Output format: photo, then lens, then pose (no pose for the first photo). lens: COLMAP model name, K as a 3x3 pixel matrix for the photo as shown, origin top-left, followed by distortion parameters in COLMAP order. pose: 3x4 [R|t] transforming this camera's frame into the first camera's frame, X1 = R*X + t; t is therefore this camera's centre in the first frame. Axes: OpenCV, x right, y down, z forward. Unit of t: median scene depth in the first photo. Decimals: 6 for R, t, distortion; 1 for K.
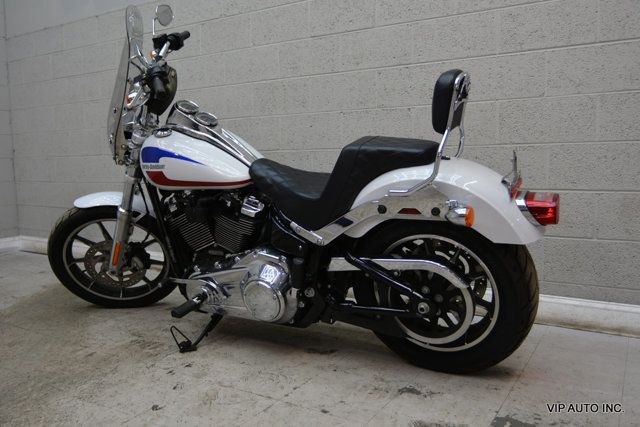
lens RADIAL K [[543.1, 0, 314.1], [0, 543.1, 201.7], [0, 0, 1]] dist [-0.031038, 0.023036]
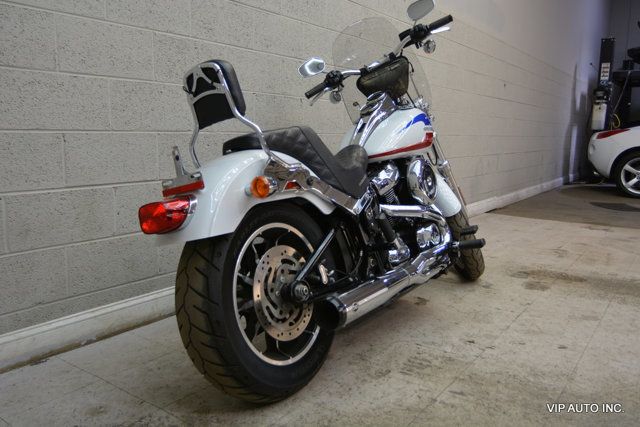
lens RADIAL K [[513.9, 0, 308.9], [0, 513.9, 207.9], [0, 0, 1]] dist [-0.030469, 0.027422]
pose [[0.083322, -0.121687, 0.989065, -1.236815], [0.067440, 0.990930, 0.116235, -0.096650], [-0.994238, 0.057017, 0.090773, 1.227214]]
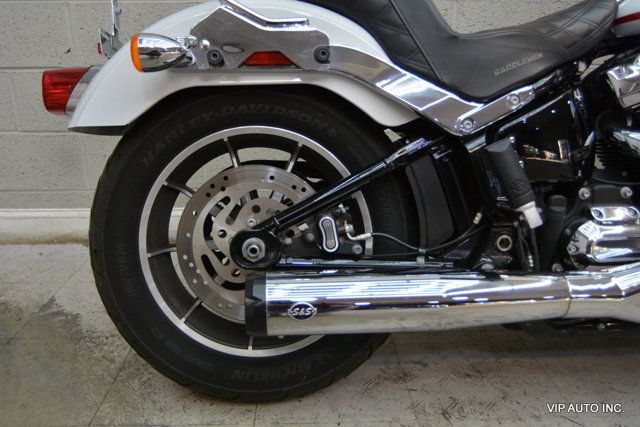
lens RADIAL K [[513.9, 0, 307.3], [0, 513.9, 205.6], [0, 0, 1]] dist [-0.030469, 0.027422]
pose [[0.835502, -0.155835, 0.526927, -0.676455], [0.036474, 0.972556, 0.229793, -0.019898], [-0.548276, -0.172773, 0.818256, 0.934444]]
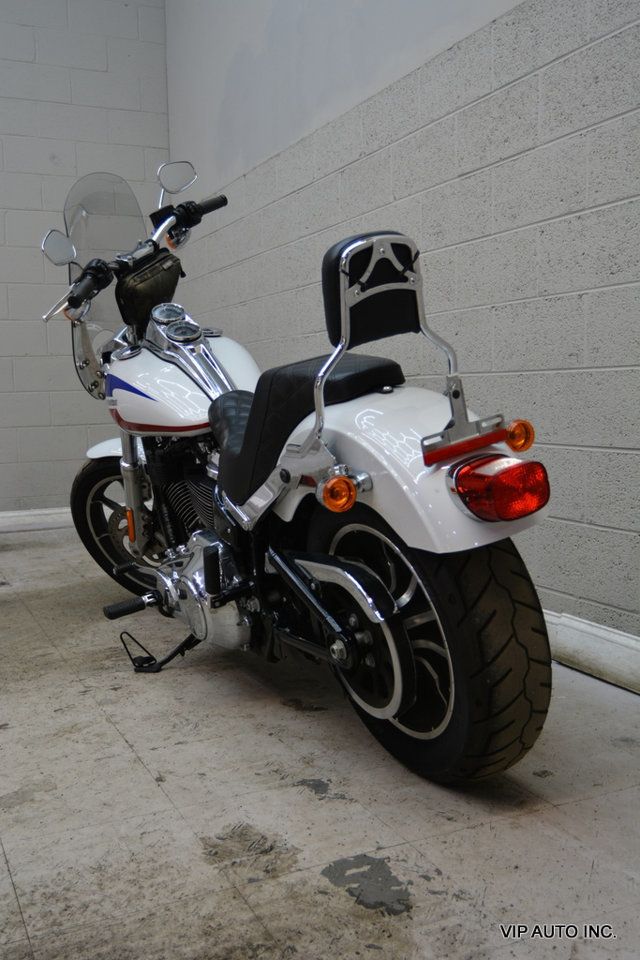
lens RADIAL K [[936.6, 0, 321.7], [0, 936.6, 498.5], [0, 0, 1]] dist [-0.016211, 0.000000]
pose [[0.844718, 0.063137, -0.531475, 0.624804], [-0.043800, 0.997842, 0.048924, -0.011731], [0.533416, -0.018048, 0.845660, 0.128728]]
